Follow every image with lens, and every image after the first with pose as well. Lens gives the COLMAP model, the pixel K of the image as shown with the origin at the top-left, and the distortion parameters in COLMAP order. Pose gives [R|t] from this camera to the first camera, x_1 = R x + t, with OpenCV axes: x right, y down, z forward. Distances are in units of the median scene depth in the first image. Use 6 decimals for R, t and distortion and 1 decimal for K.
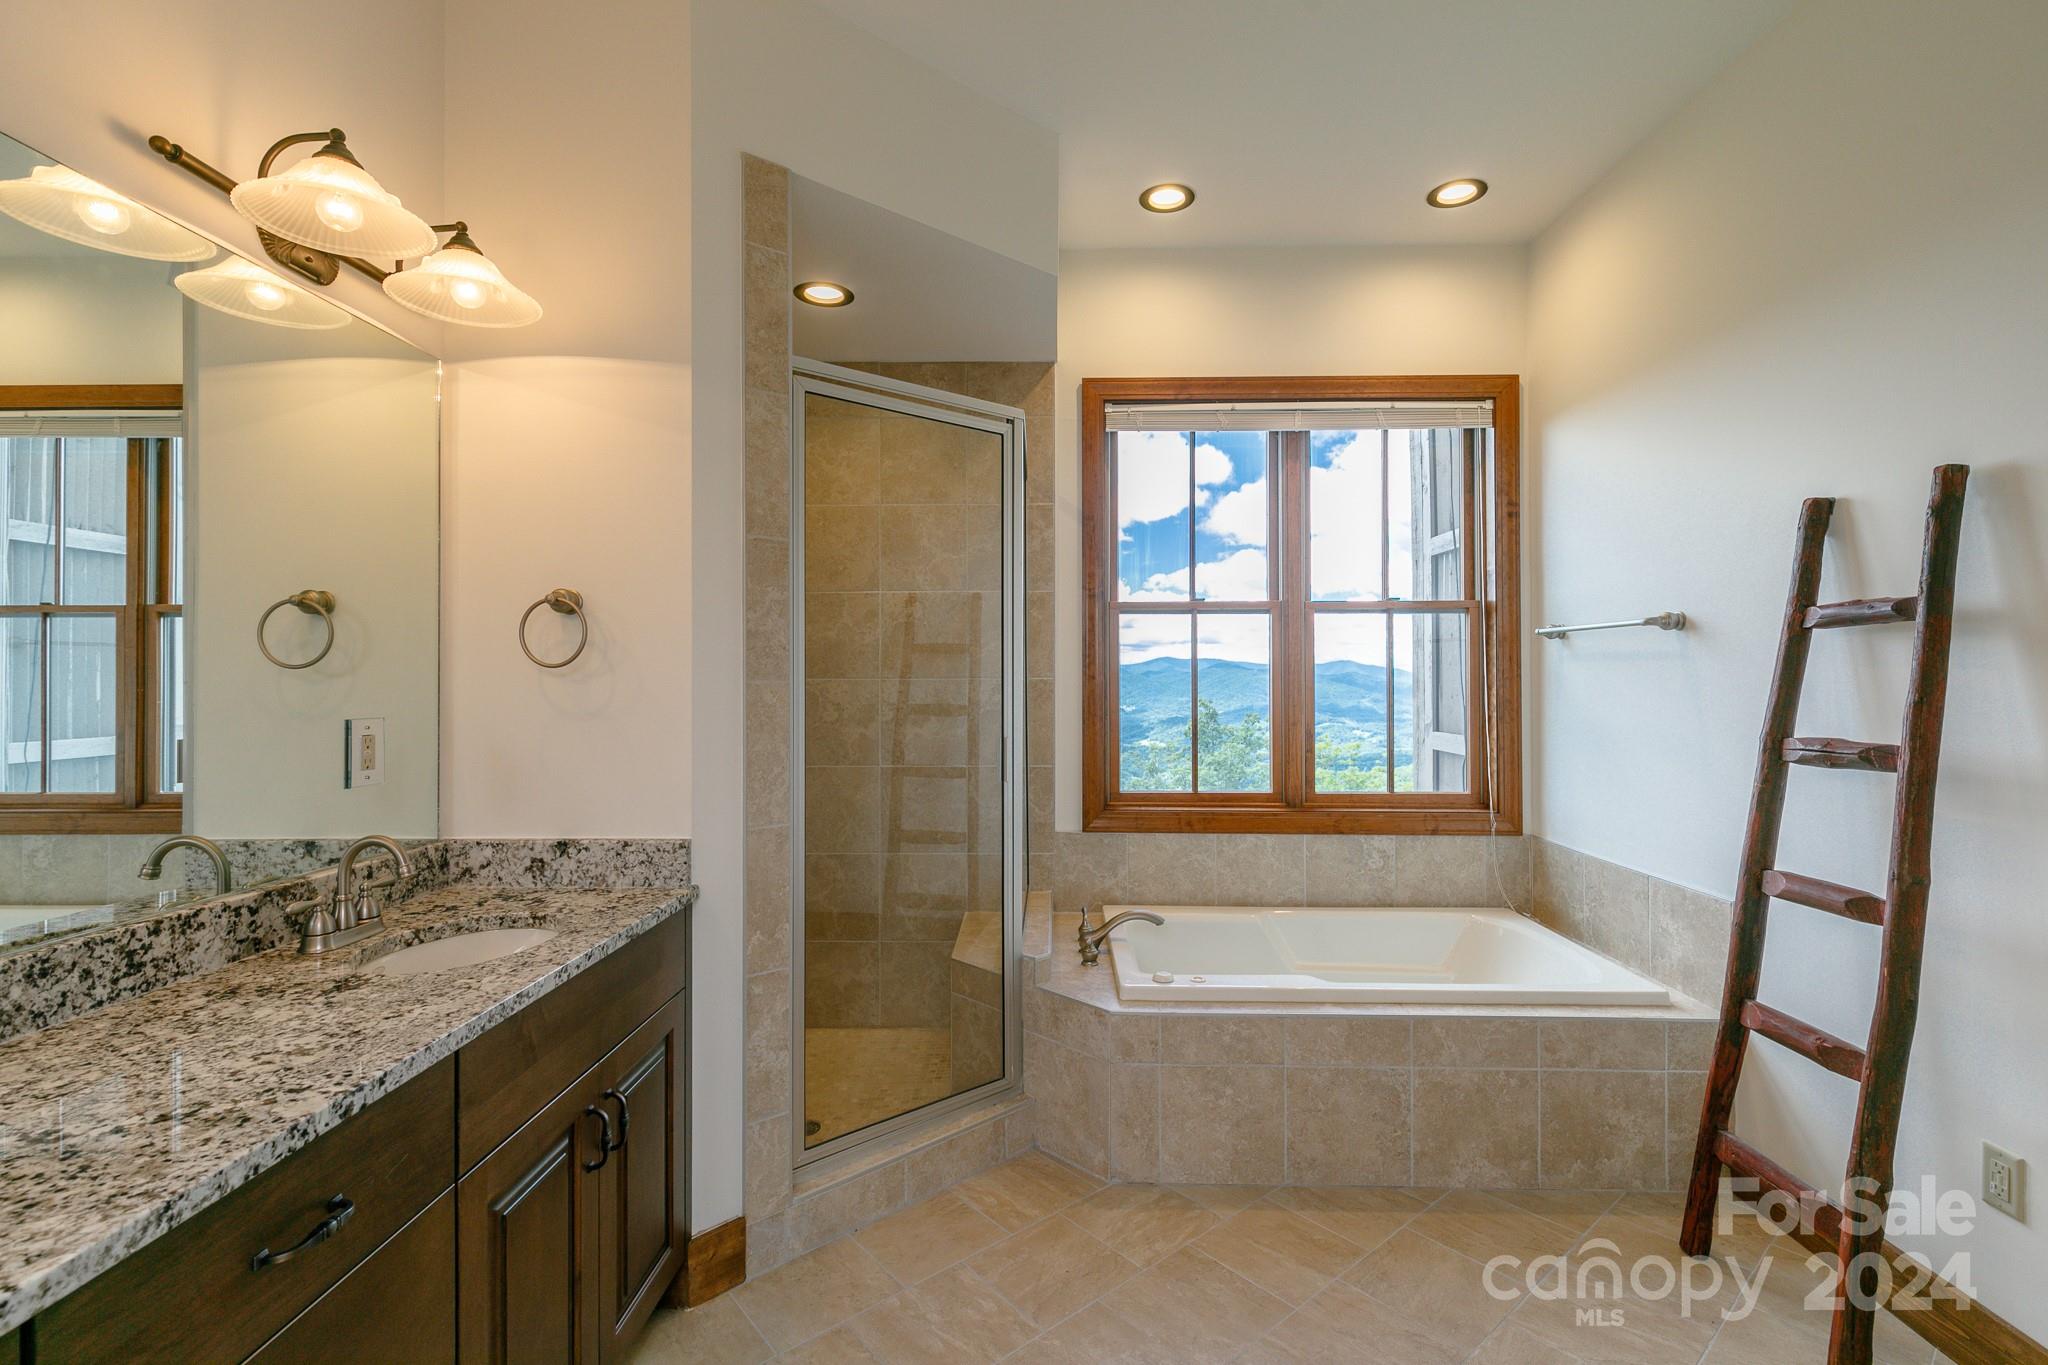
lens RADIAL K [[918.4, 0, 1031.4], [0, 918.4, 677.3], [0, 0, 1]] dist [0.003554, -0.000452]
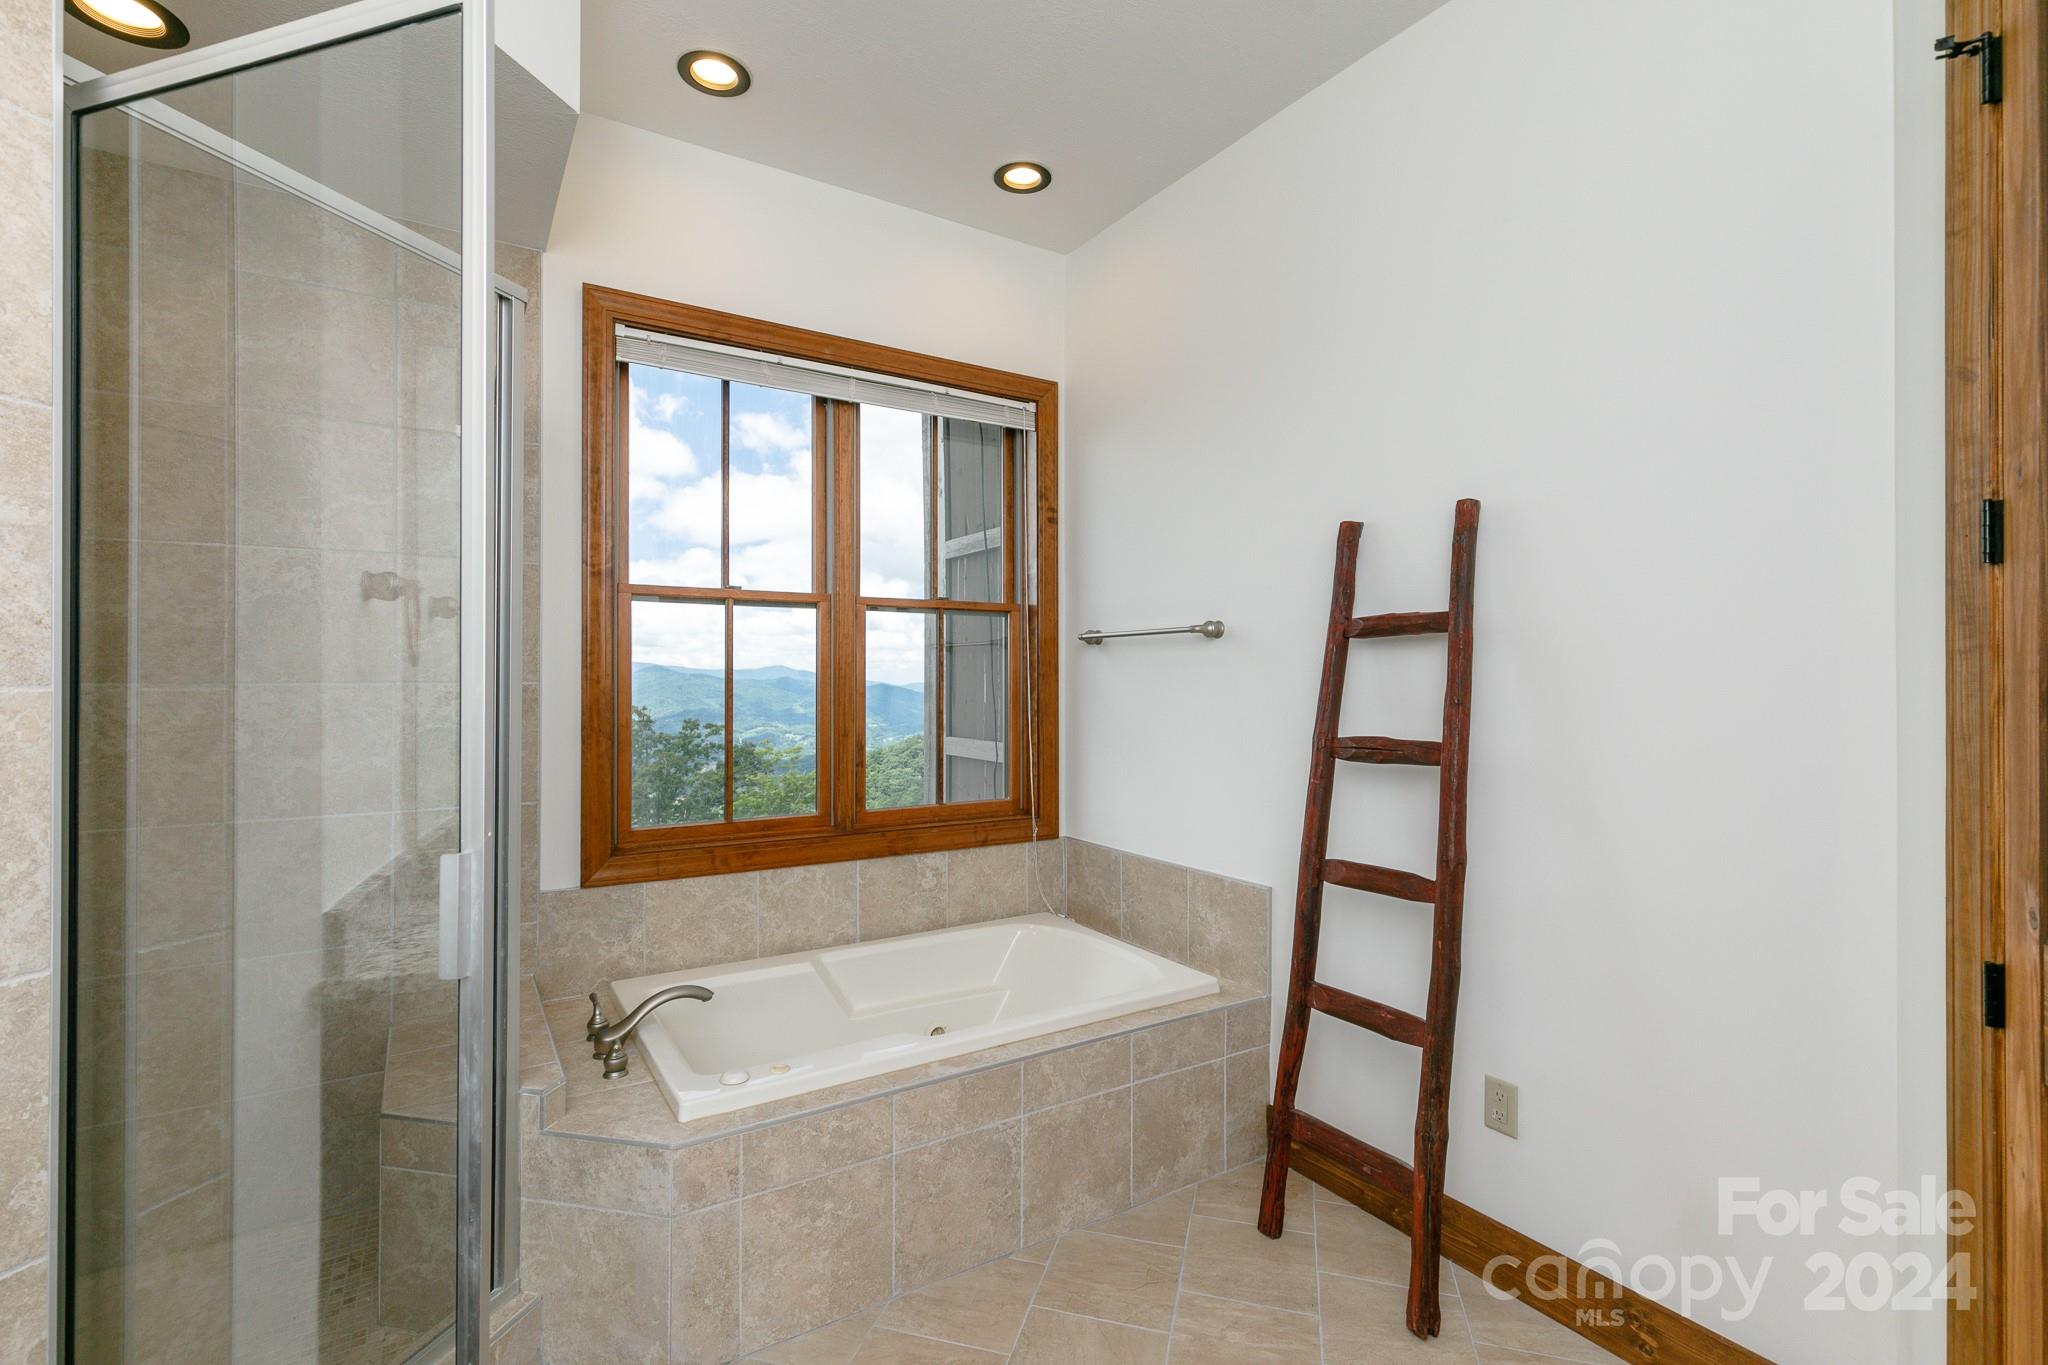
lens RADIAL K [[918.4, 0, 1012.4], [0, 918.4, 680.4], [0, 0, 1]] dist [0.003554, -0.000452]
pose [[0.835707, 0.001121, 0.549175, -0.079943], [-0.000230, 0.999999, -0.001691, 0.000080], [-0.549176, 0.001287, 0.835706, 0.231208]]
